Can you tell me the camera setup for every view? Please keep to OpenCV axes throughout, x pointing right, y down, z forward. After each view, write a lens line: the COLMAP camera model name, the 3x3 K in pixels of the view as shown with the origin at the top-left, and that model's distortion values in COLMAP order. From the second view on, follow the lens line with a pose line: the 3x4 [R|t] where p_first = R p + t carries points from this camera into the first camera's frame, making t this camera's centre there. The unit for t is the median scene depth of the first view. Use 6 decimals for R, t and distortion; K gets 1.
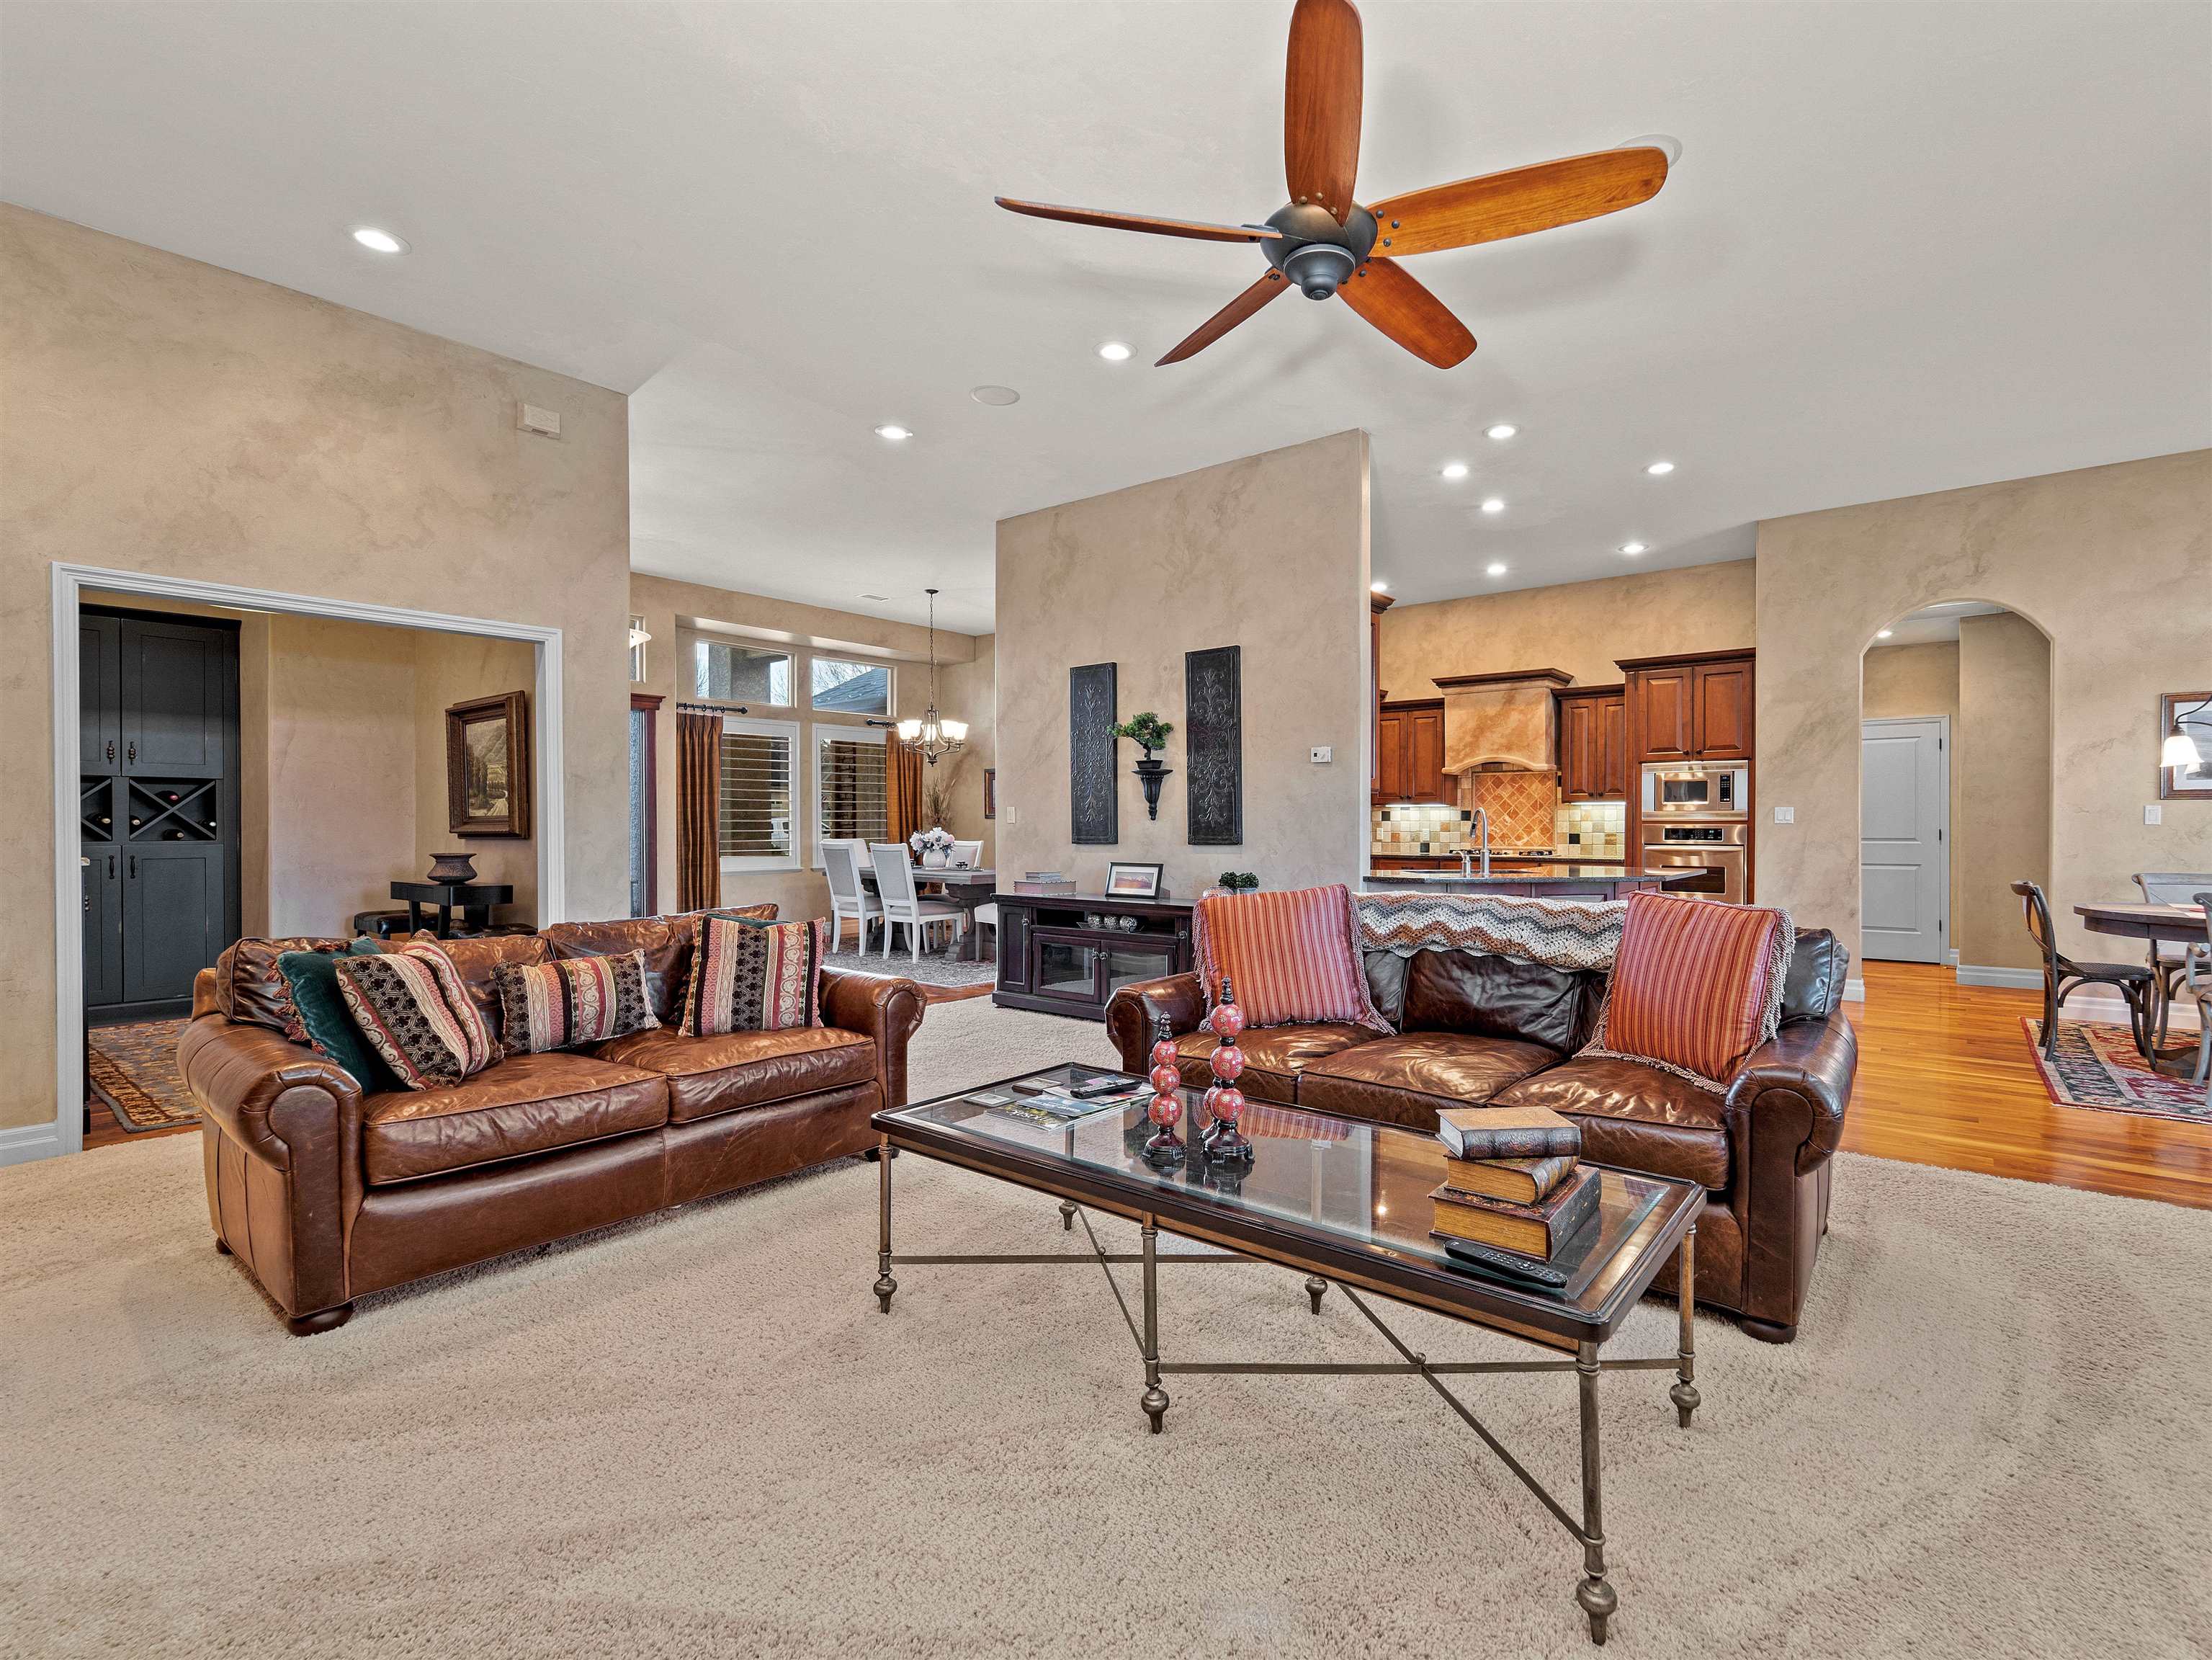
lens RADIAL K [[1033.1, 0, 1204.0], [0, 1033.1, 830.4], [0, 0, 1]] dist [-0.000024, -0.000488]
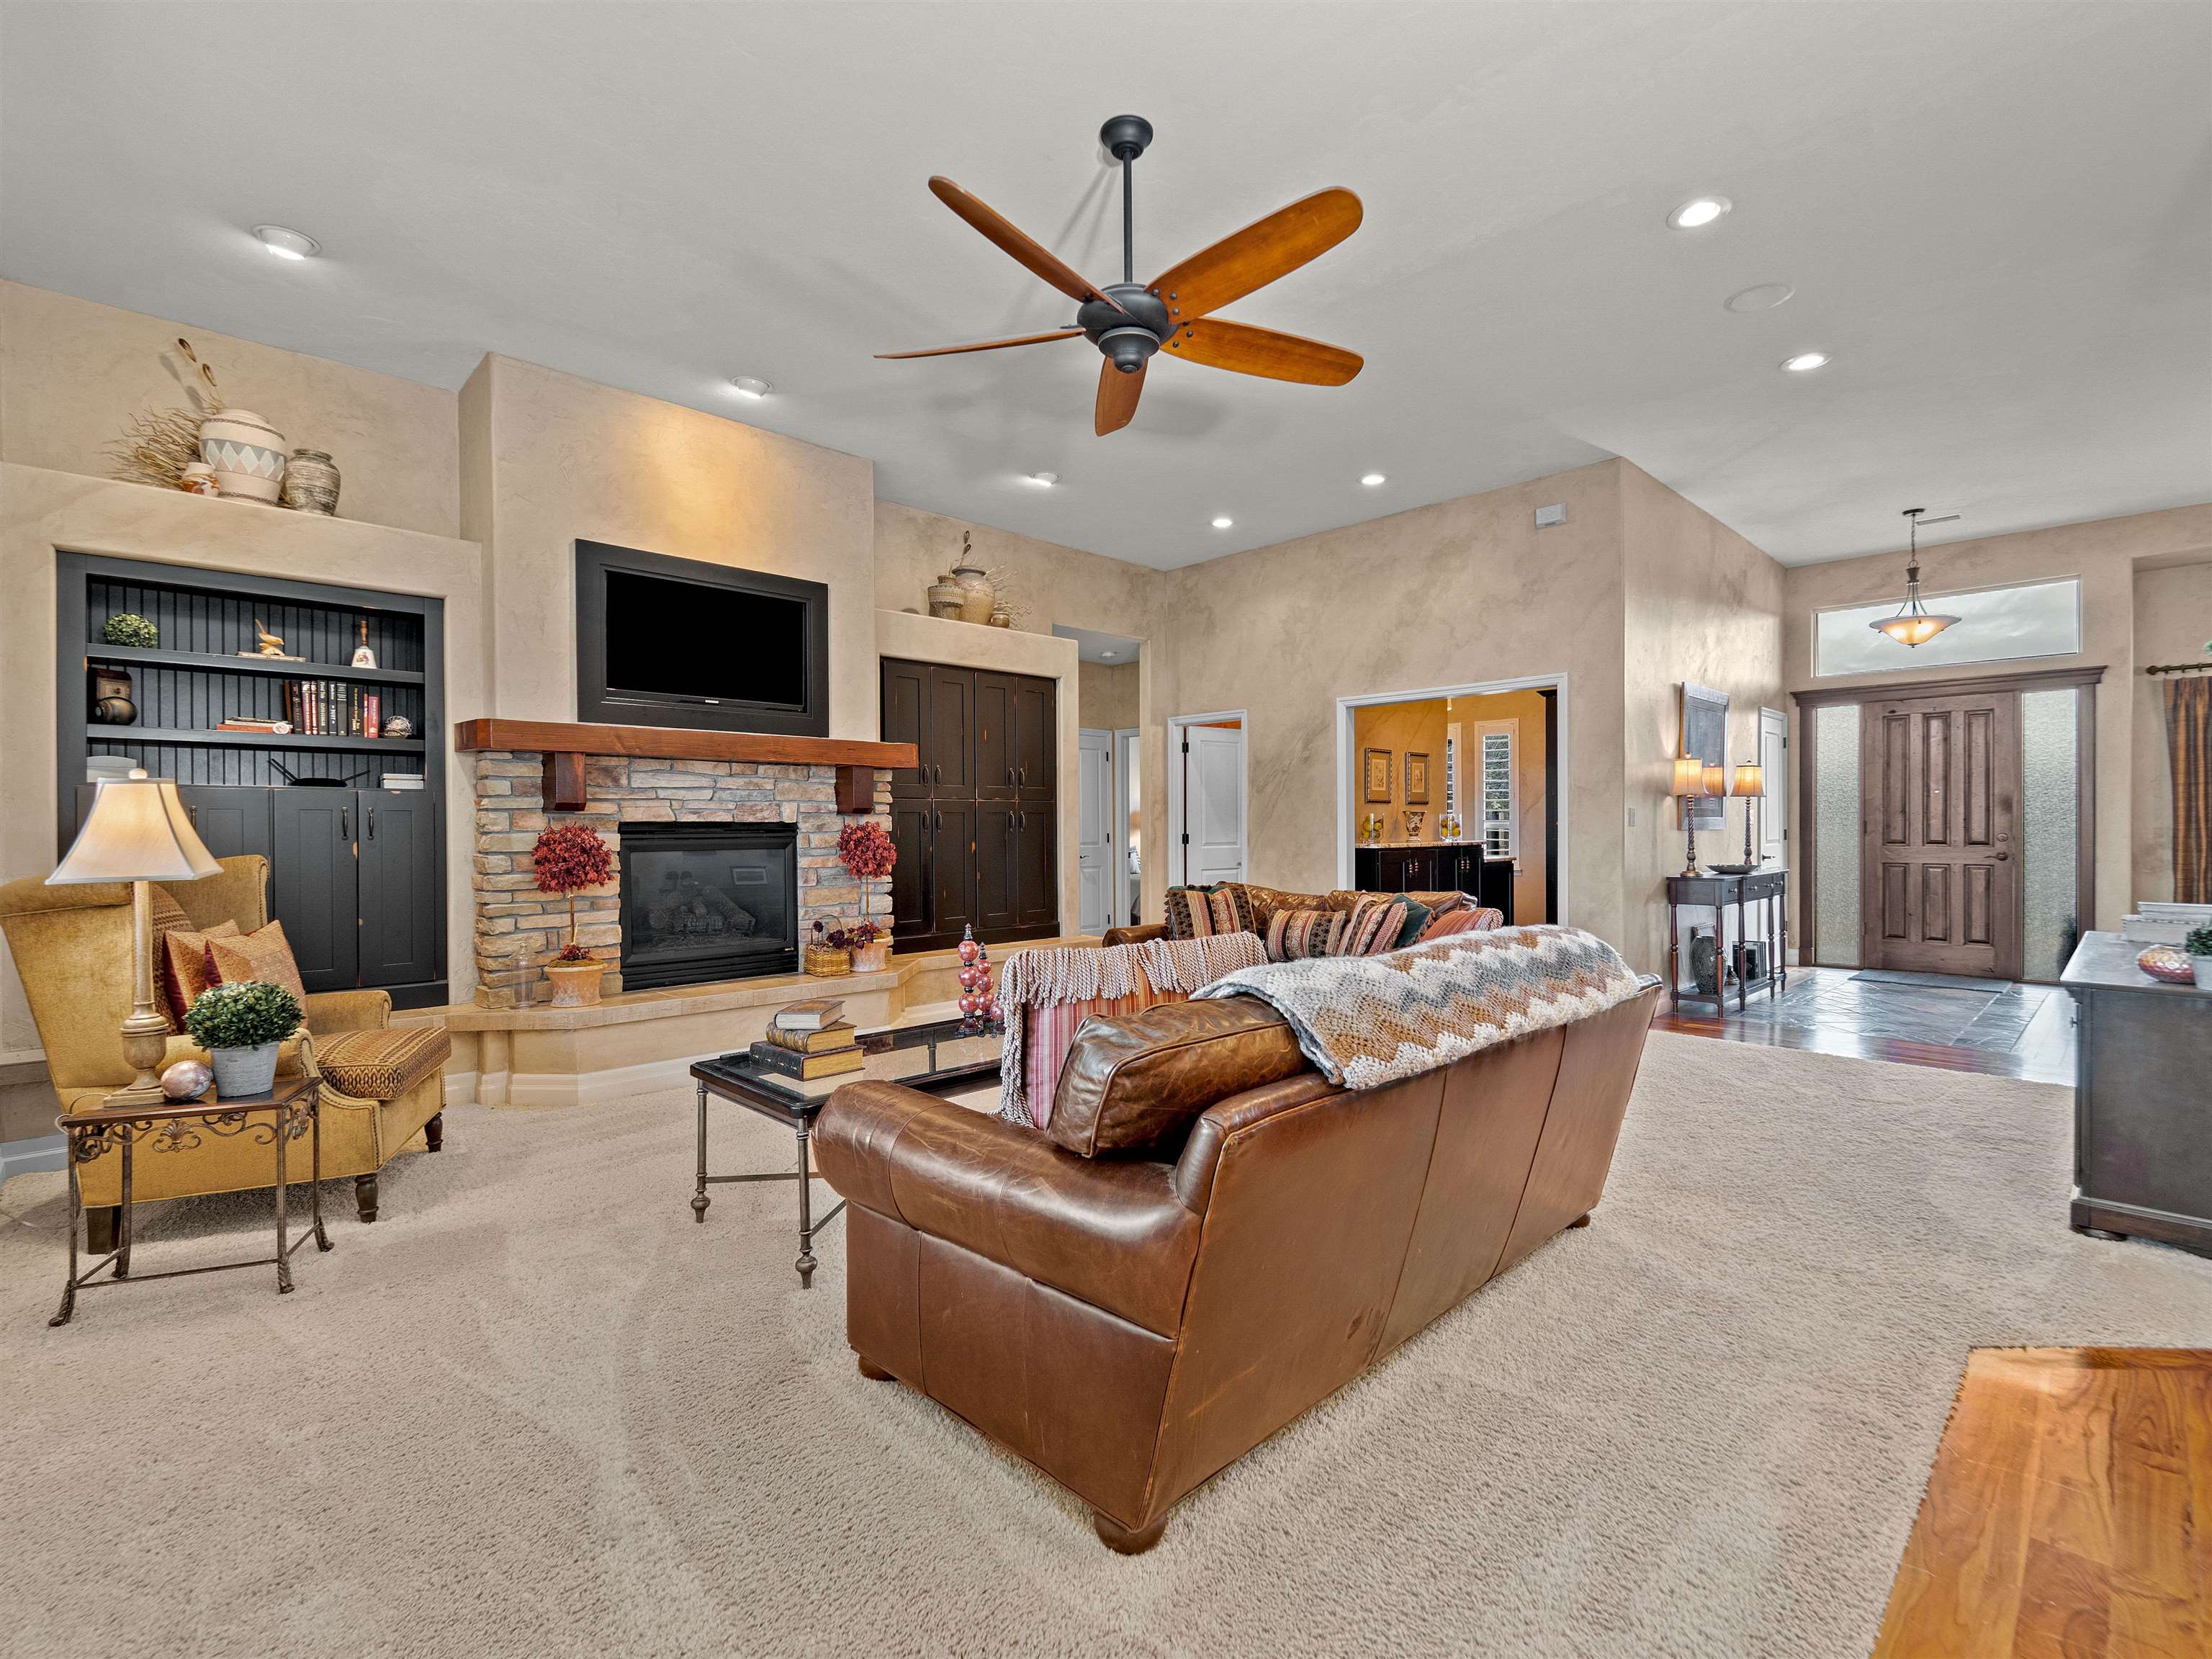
lens RADIAL K [[1022.0, 0, 1126.6], [0, 1022.0, 832.0], [0, 0, 1]] dist [0.000968, -0.000159]
pose [[-0.147532, 0.006544, -0.989036, 0.418679], [-0.001130, 0.999976, 0.006785, -0.004165], [0.989057, 0.002118, -0.147522, 0.392253]]
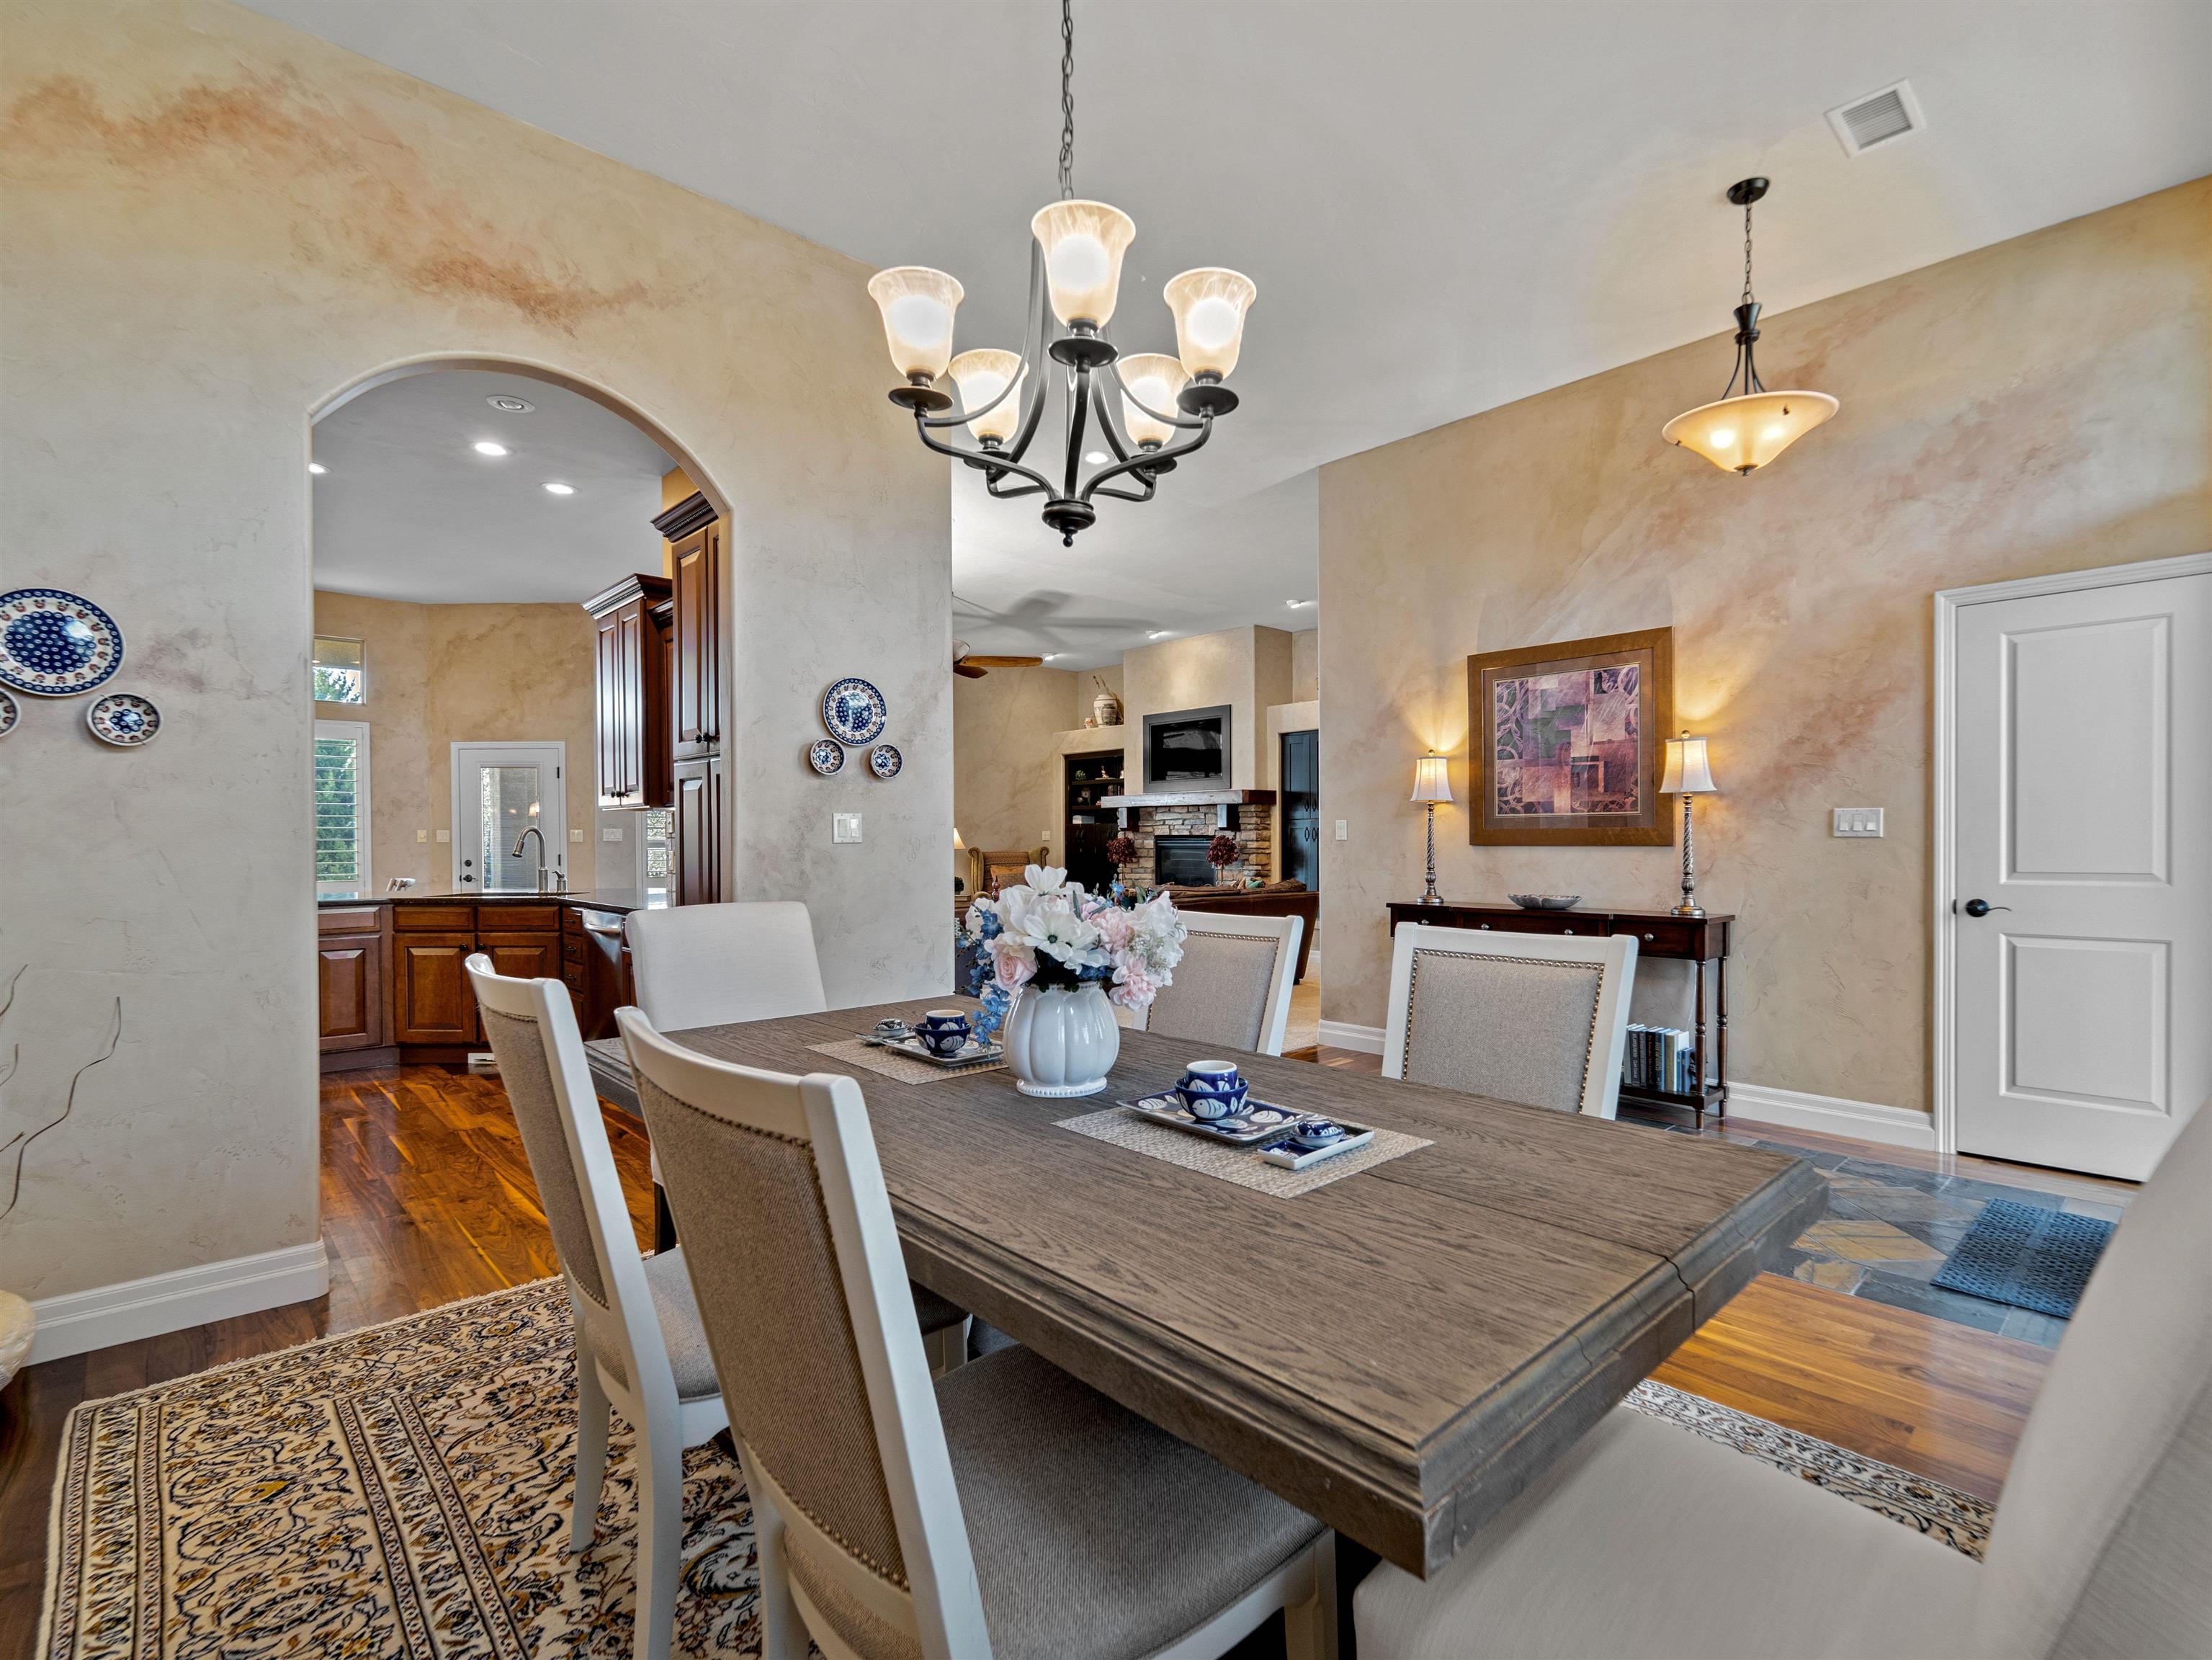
lens RADIAL K [[1024.4, 0, 1151.8], [0, 1024.4, 852.2], [0, 0, 1]] dist [0.001465, 0.000026]
pose [[-0.986623, 0.002819, 0.162996, -0.350791], [0.006194, 0.999777, 0.020198, -0.010723], [-0.162903, 0.020937, -0.986420, 1.363258]]
